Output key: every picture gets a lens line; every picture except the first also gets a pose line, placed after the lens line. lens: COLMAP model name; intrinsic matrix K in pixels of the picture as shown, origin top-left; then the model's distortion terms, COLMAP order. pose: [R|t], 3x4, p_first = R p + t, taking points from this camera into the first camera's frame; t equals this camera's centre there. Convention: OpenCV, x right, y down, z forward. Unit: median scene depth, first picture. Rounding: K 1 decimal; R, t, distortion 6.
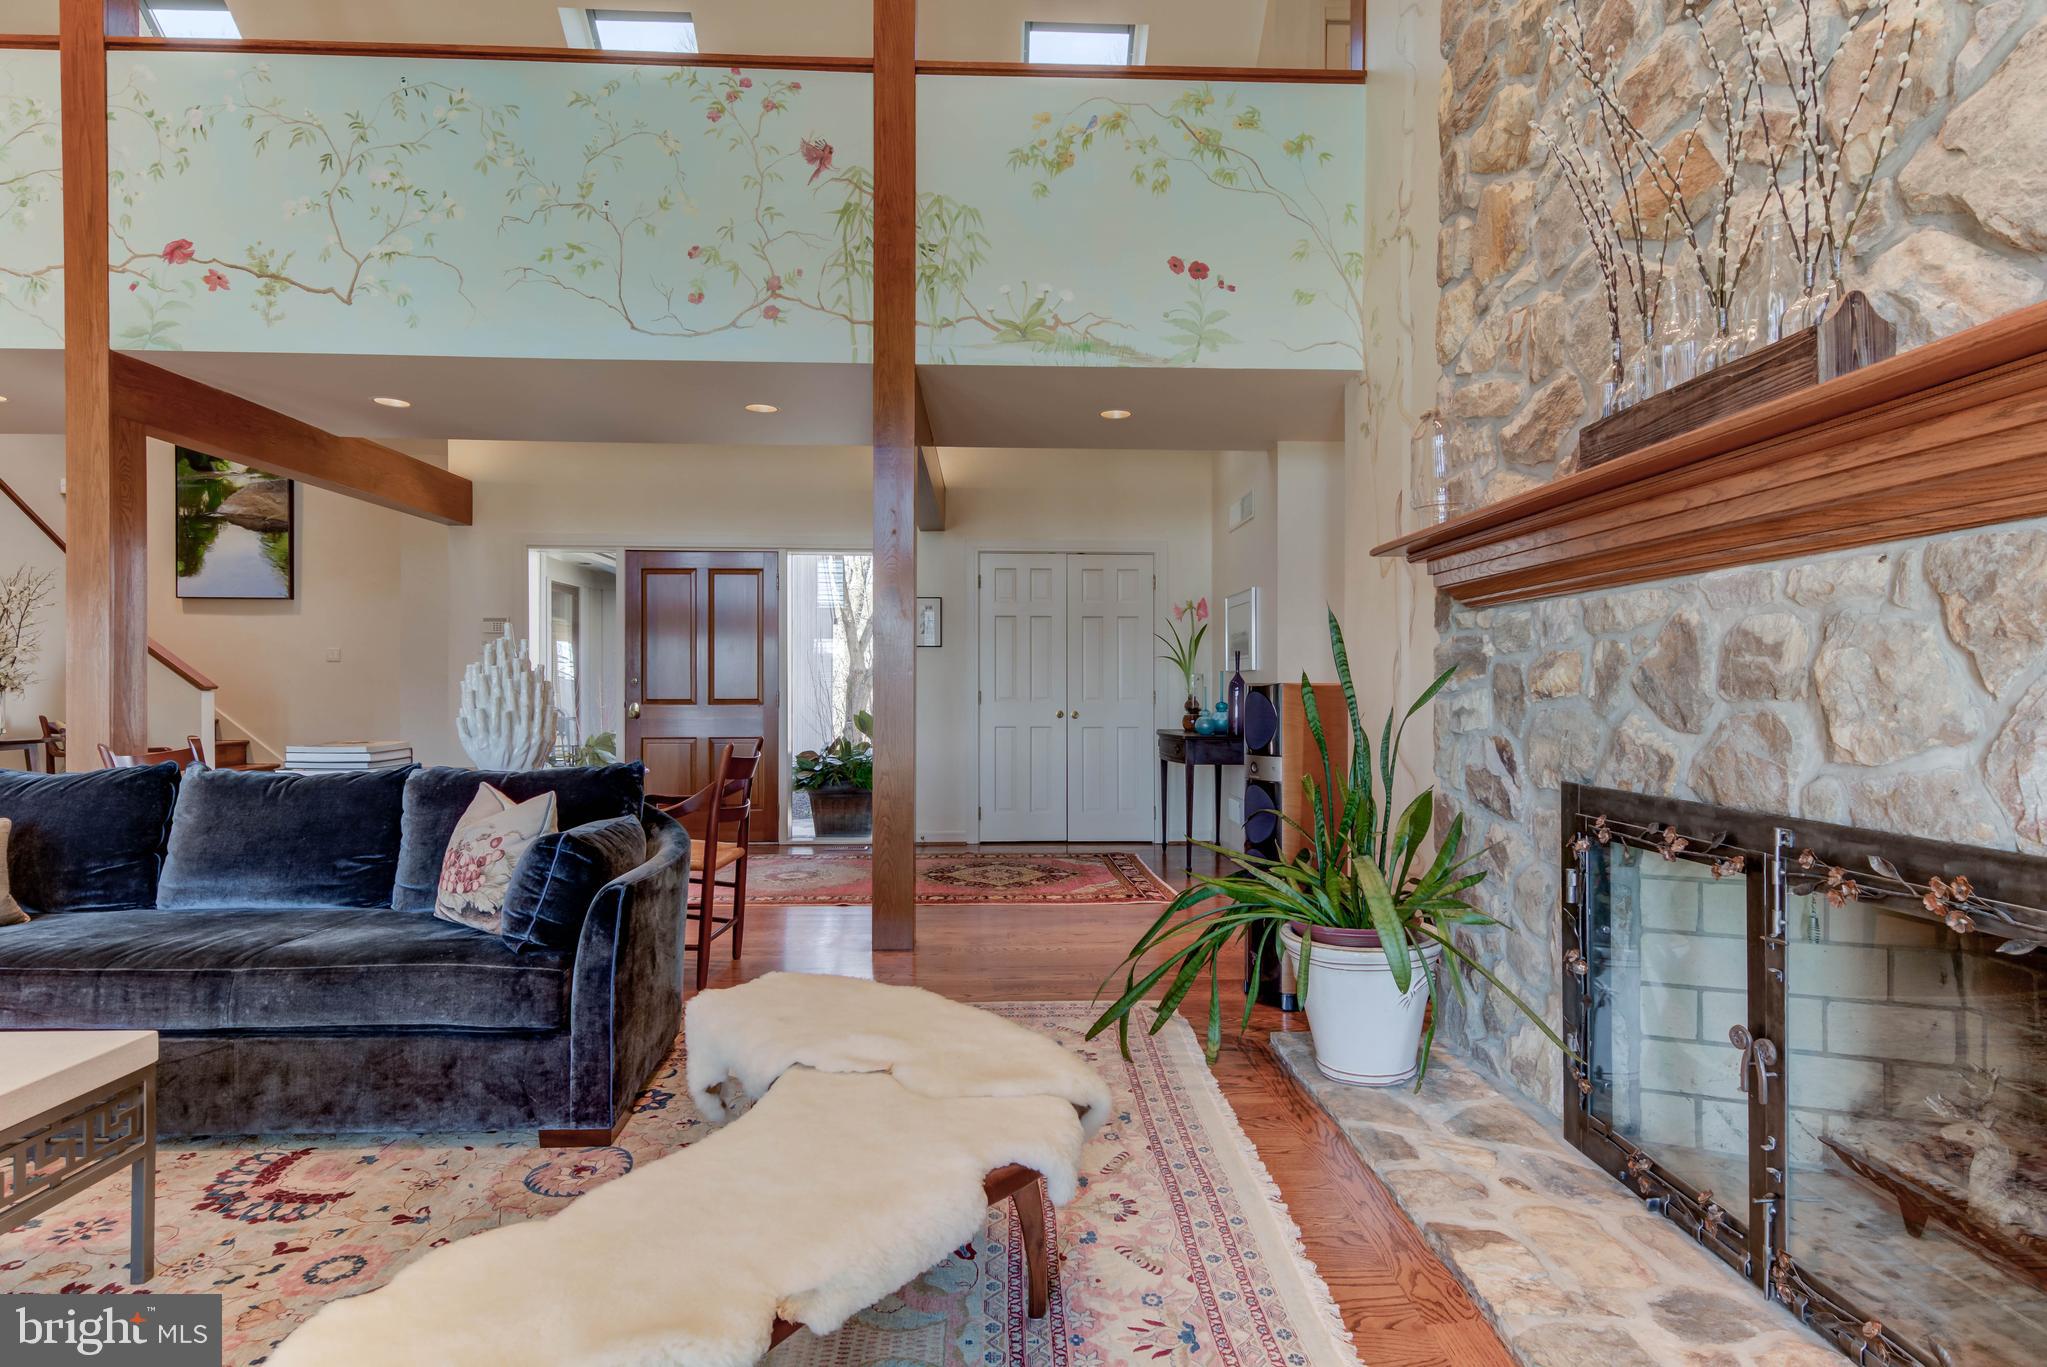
lens RADIAL K [[1029.3, 0, 1022.3], [0, 1029.3, 690.9], [0, 0, 1]] dist [0.022409, -0.008212]
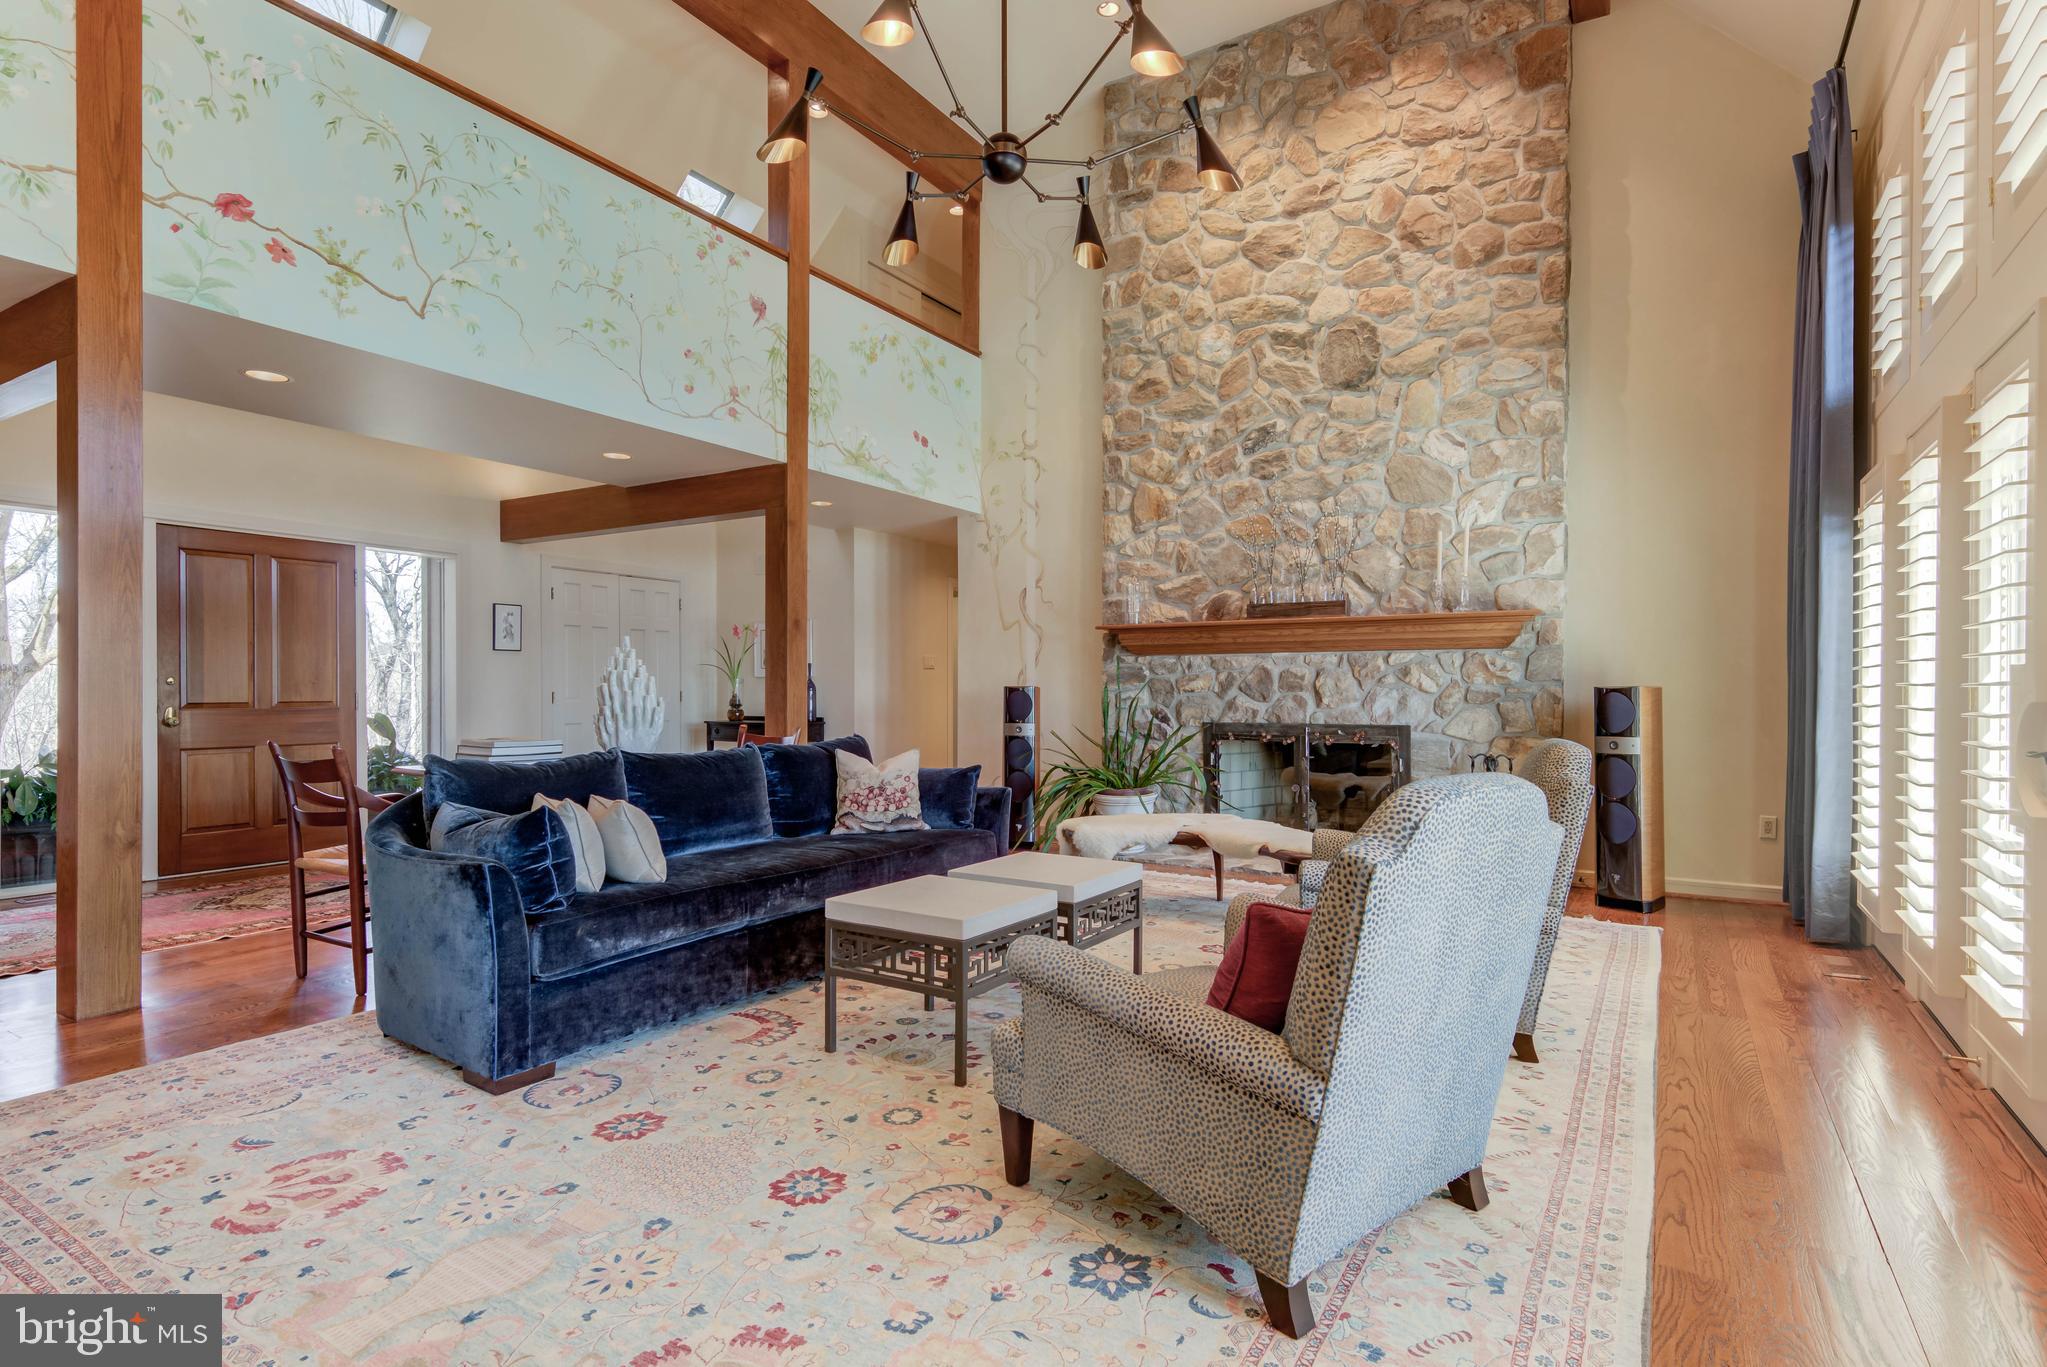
lens RADIAL K [[1029.3, 0, 1021.7], [0, 1029.3, 691.7], [0, 0, 1]] dist [0.022409, -0.008212]
pose [[0.552471, -0.003353, 0.833525, -1.182762], [0.003386, 0.999993, 0.001778, -0.000286], [-0.833525, 0.001840, 0.552478, -0.066365]]
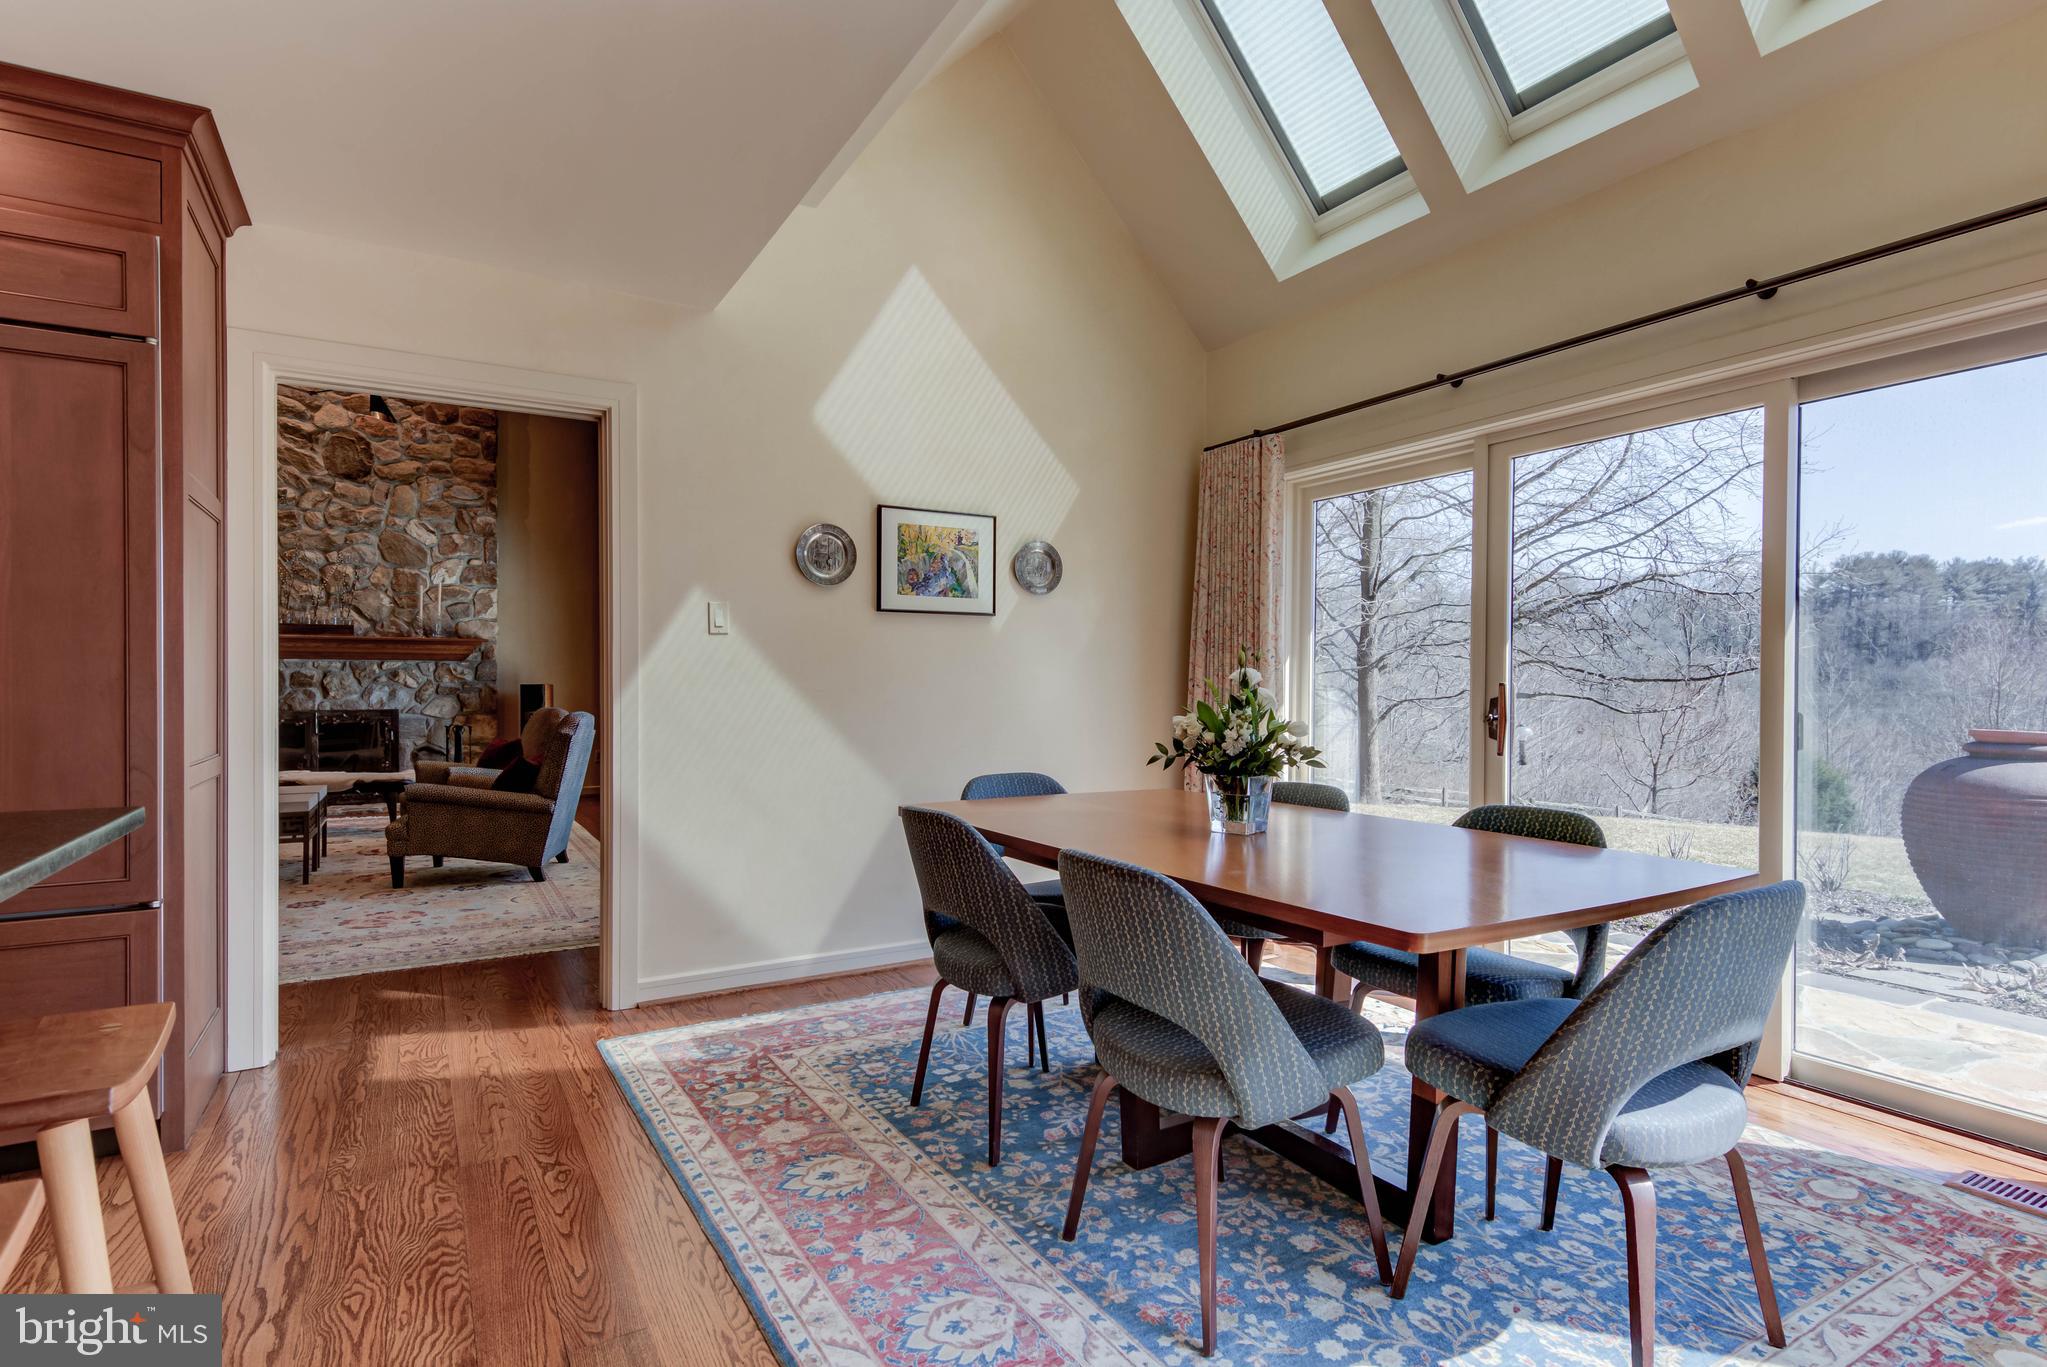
lens RADIAL K [[1029.3, 0, 1021.1], [0, 1029.3, 690.1], [0, 0, 1]] dist [0.022409, -0.008212]
pose [[-0.479834, -0.001524, 0.877358, -2.263710], [0.004176, 0.999983, 0.004021, 0.006767], [-0.877350, 0.005593, -0.479819, 0.172137]]
